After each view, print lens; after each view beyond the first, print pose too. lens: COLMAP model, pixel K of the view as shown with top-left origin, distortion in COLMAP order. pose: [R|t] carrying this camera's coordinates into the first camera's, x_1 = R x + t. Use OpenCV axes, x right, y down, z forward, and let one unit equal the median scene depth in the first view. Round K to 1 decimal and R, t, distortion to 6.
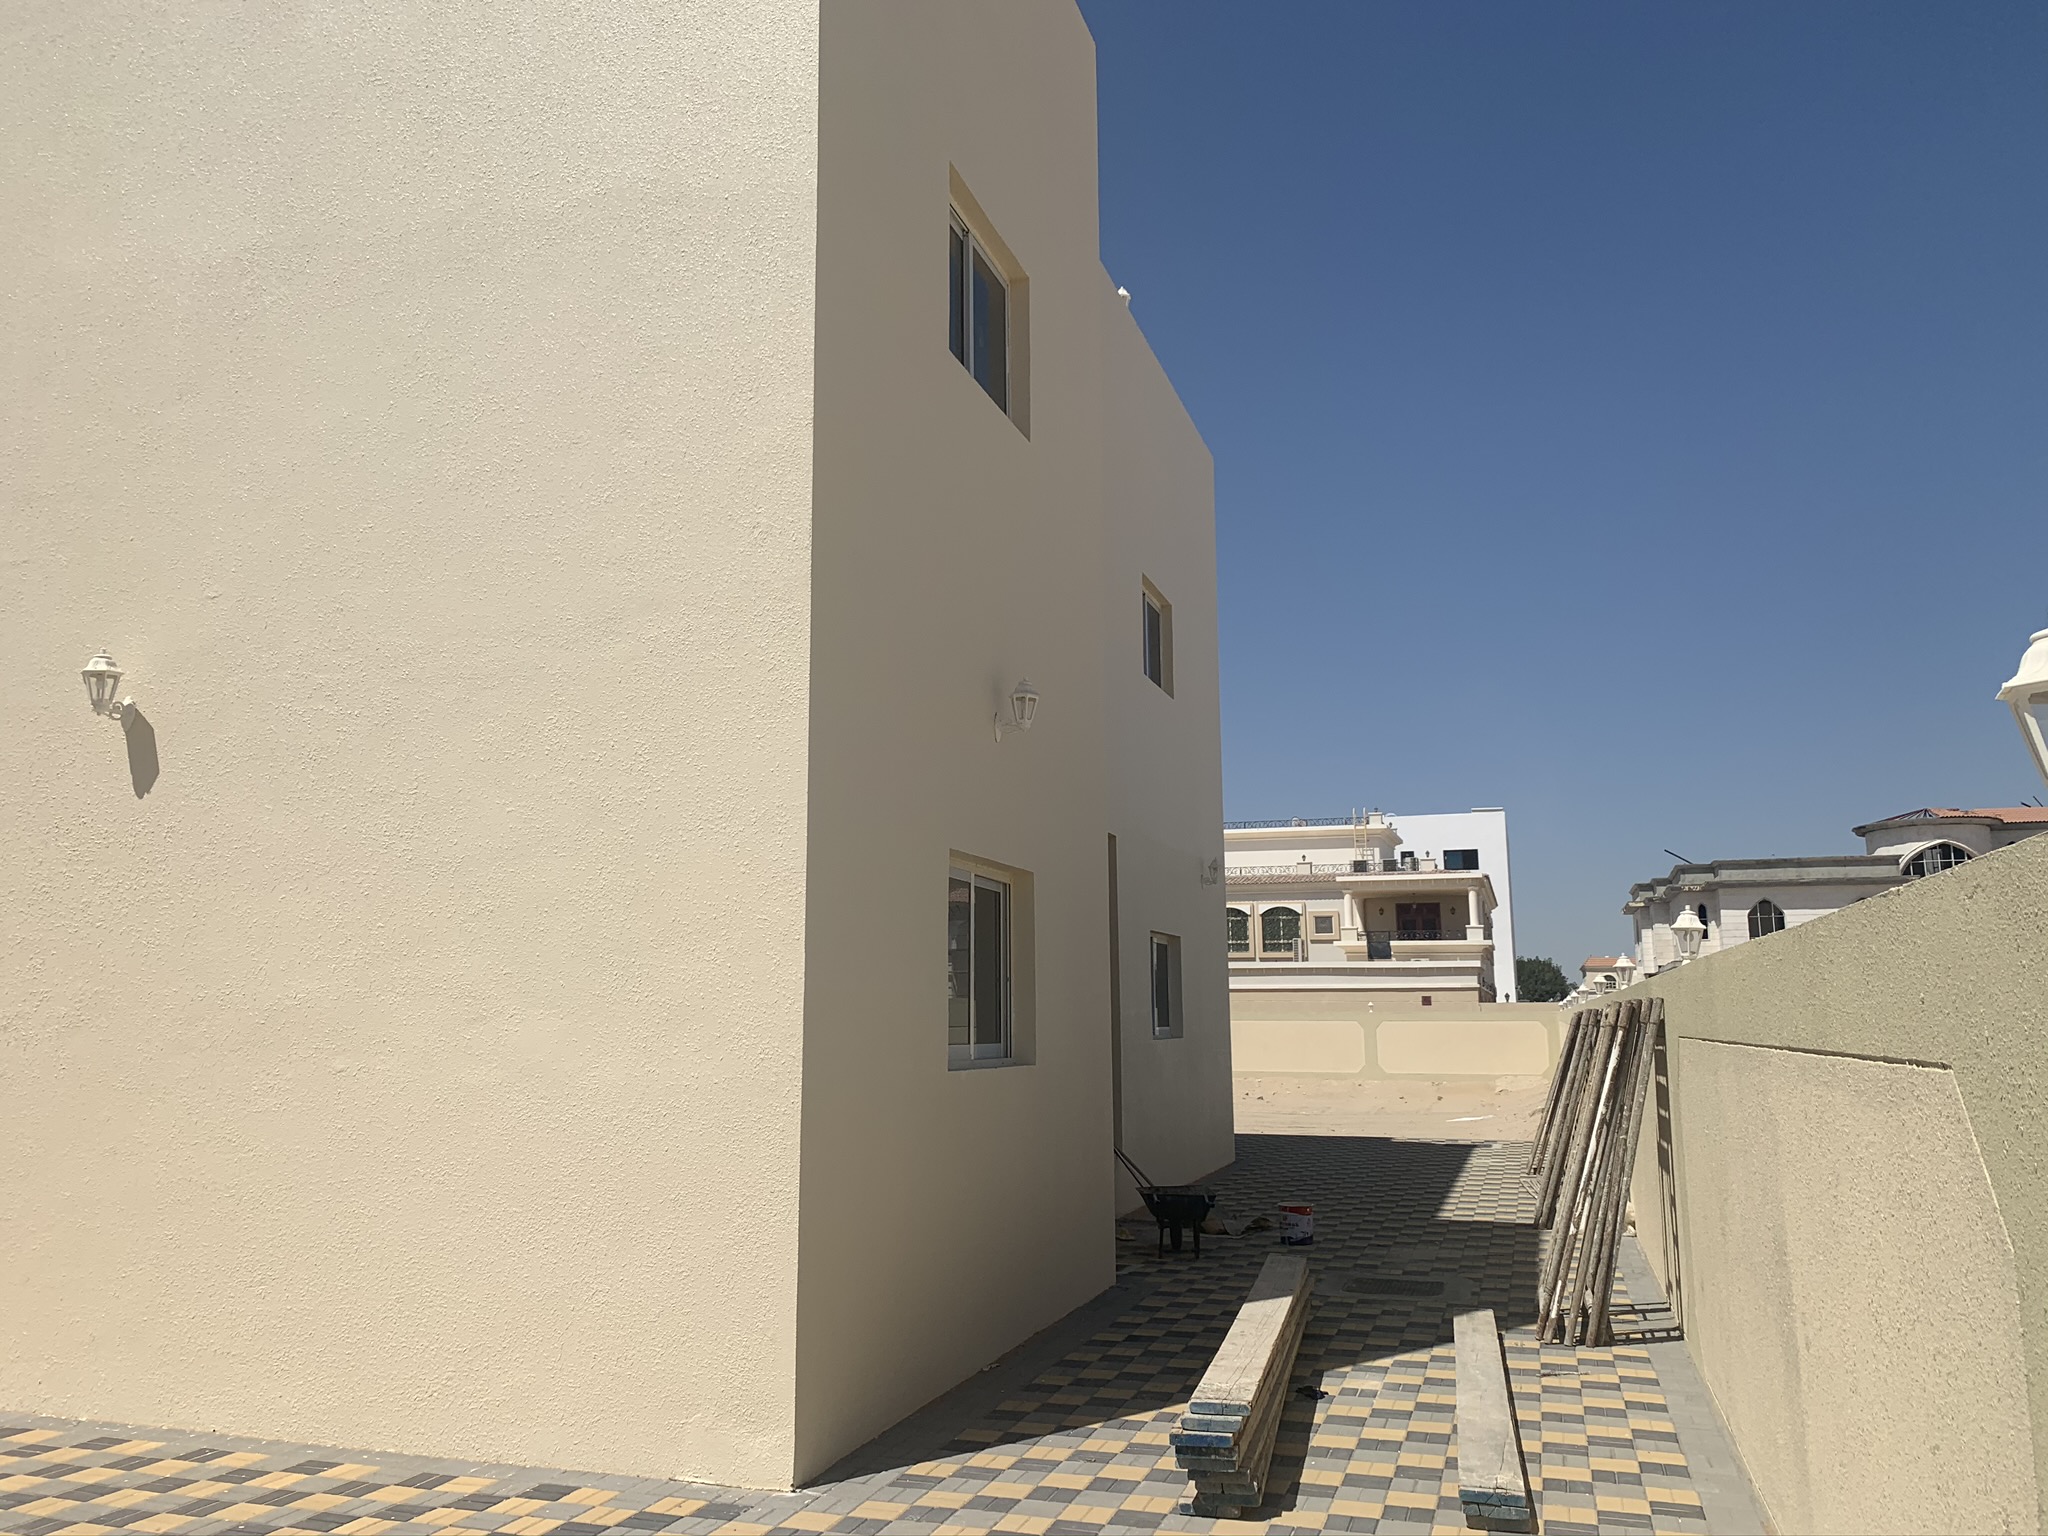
lens RADIAL K [[1561.4, 0, 1001.5], [0, 1561.4, 764.4], [0, 0, 1]] dist [0.035369, -0.052617]
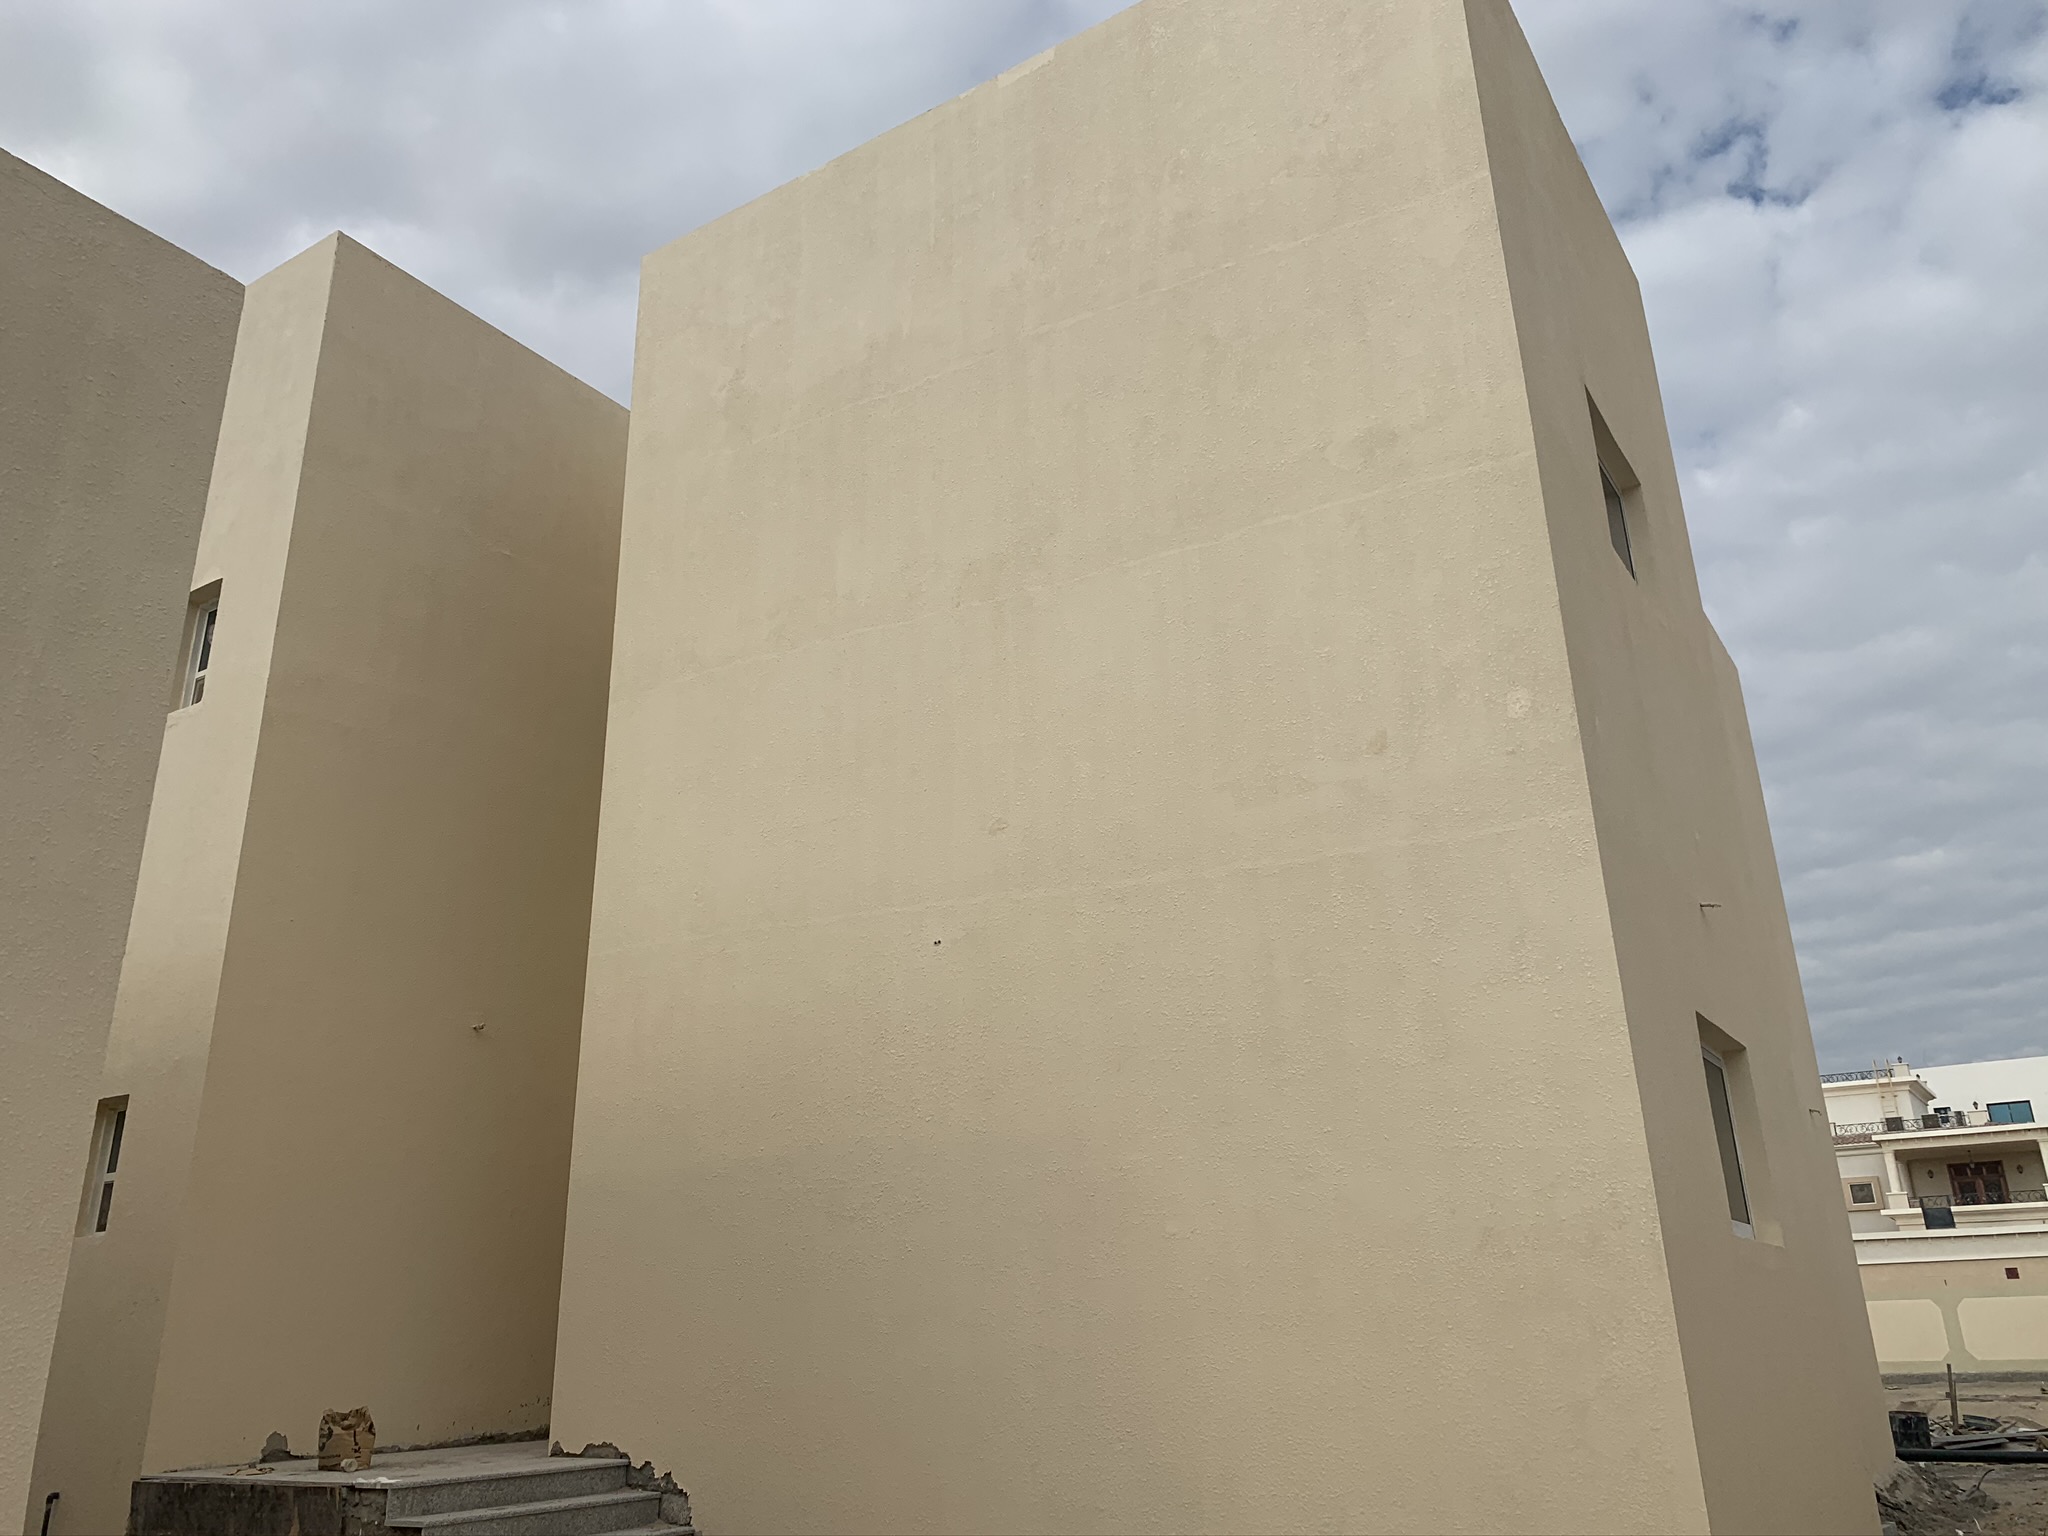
lens RADIAL K [[1561.4, 0, 1001.5], [0, 1561.4, 764.4], [0, 0, 1]] dist [0.035369, -0.052617]
pose [[0.965889, -0.109041, -0.234882, -0.240853], [0.062418, 0.978315, -0.197494, 0.081957], [0.251323, 0.176096, 0.951749, -0.119143]]
